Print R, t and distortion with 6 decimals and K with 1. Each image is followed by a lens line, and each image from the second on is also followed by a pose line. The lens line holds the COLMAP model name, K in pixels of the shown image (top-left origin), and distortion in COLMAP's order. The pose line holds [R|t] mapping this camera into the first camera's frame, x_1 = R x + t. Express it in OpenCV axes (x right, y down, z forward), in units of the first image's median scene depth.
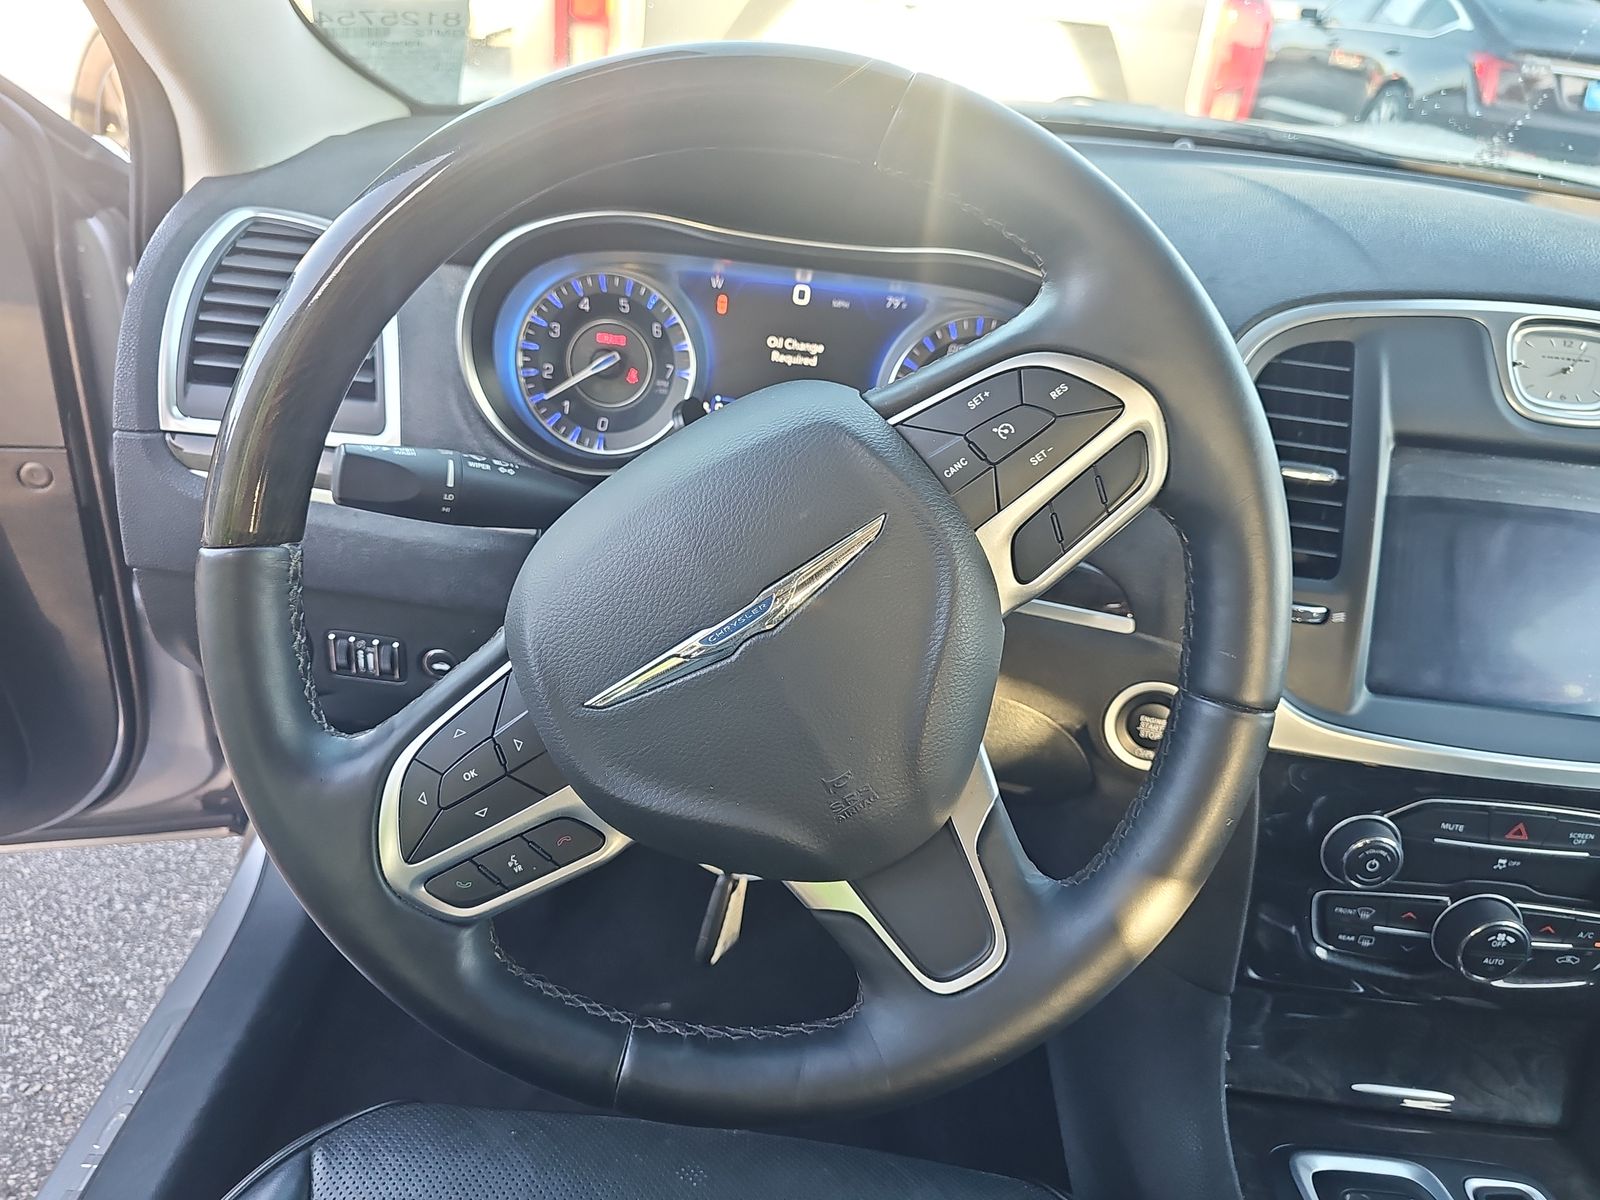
lens RADIAL K [[1062.3, 0, 787.5], [0, 1062.3, 597.6], [0, 0, 1]] dist [-0.004936, -0.021165]
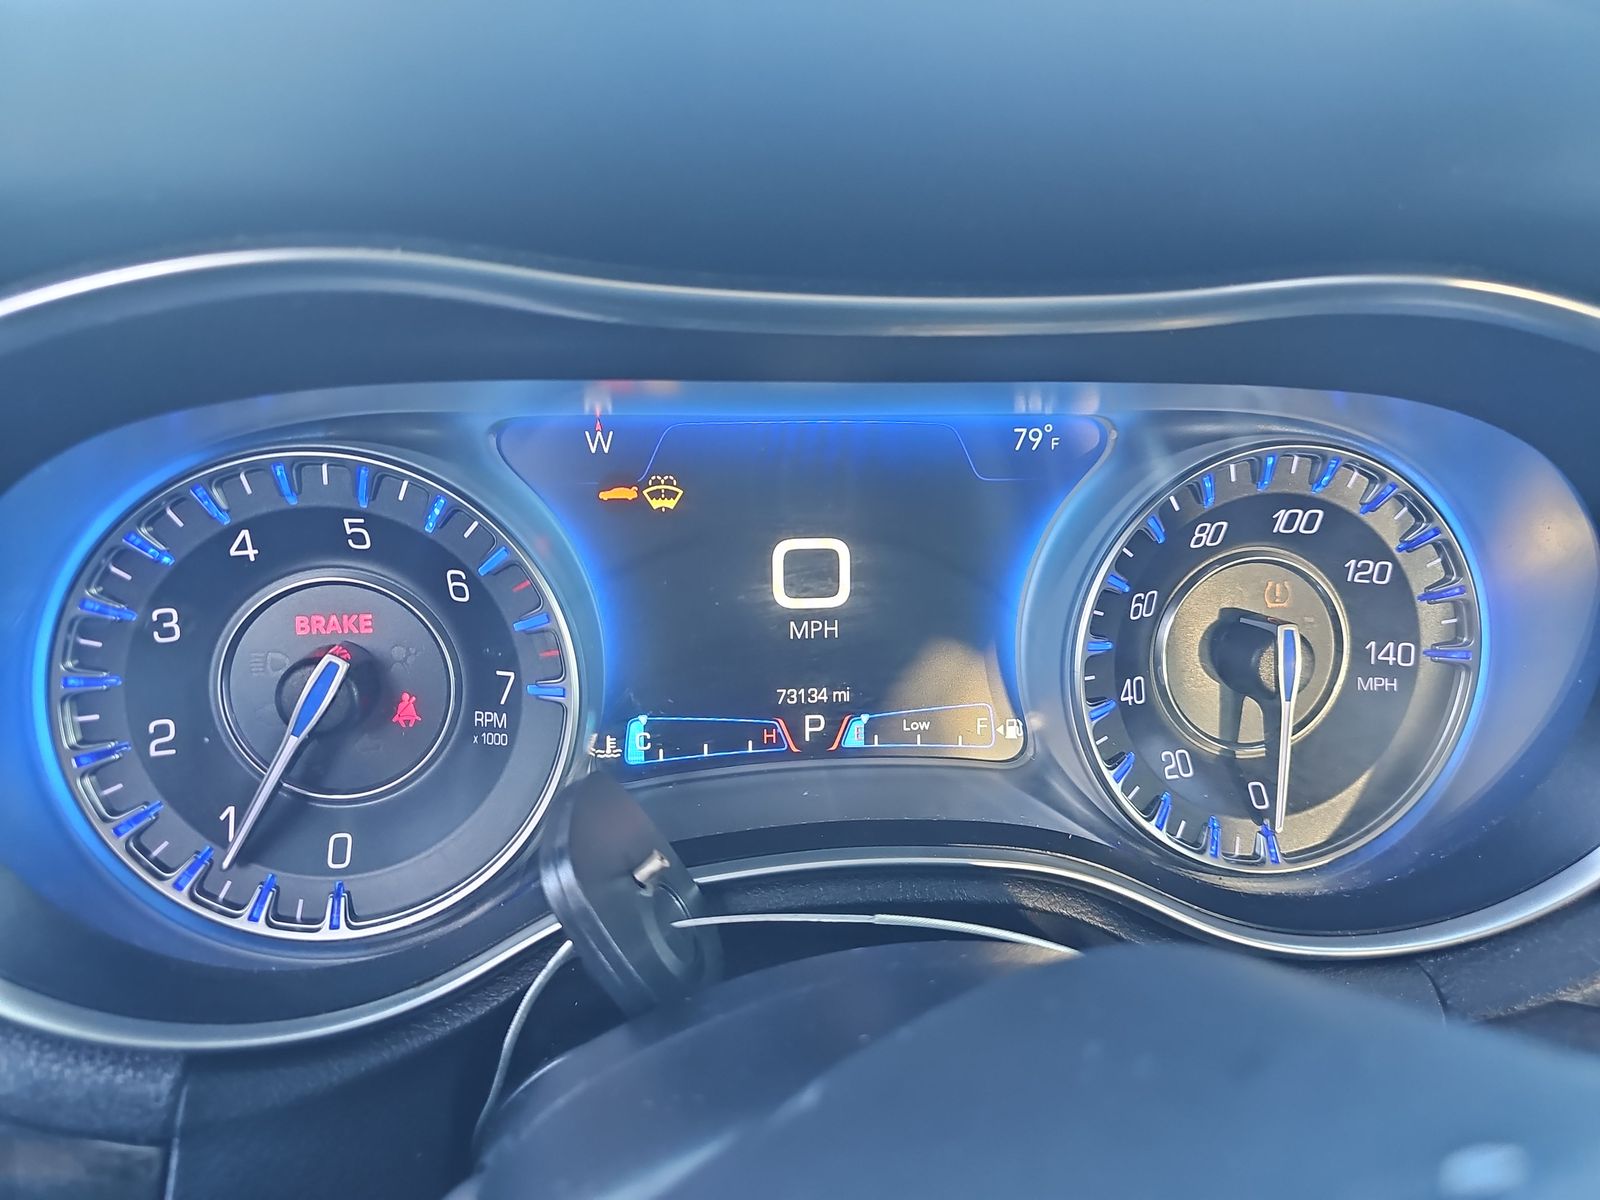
lens RADIAL K [[1062.1, 0, 803.8], [0, 1062.1, 580.5], [0, 0, 1]] dist [-0.000646, -0.039739]
pose [[0.973617, -0.141042, 0.179379, -0.076321], [0.159277, 0.982973, -0.091619, -0.214070], [-0.163403, 0.117773, 0.979504, 0.657416]]
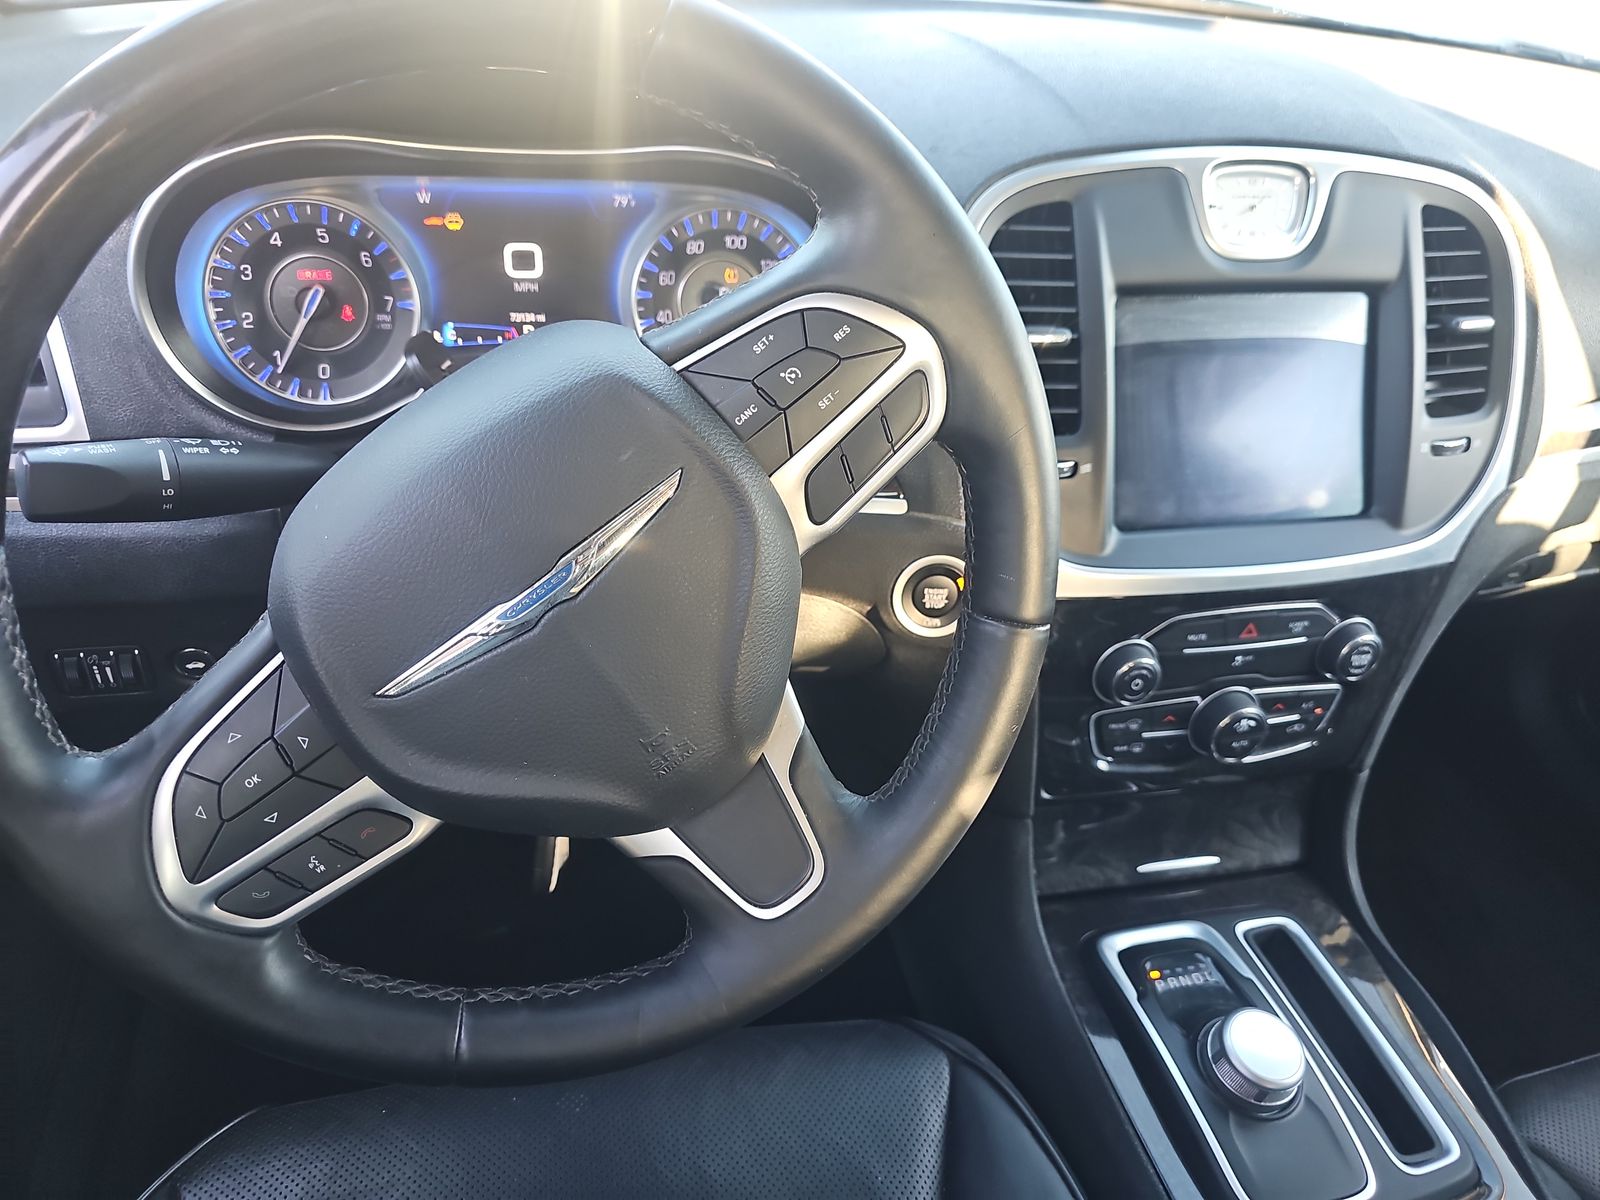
lens RADIAL K [[1062.3, 0, 787.5], [0, 1062.3, 597.6], [0, 0, 1]] dist [-0.004936, -0.021165]
pose [[0.960919, -0.177326, 0.212580, -0.022688], [0.146430, 0.977270, 0.153300, -0.060599], [-0.234932, -0.116181, 0.965043, 0.015034]]
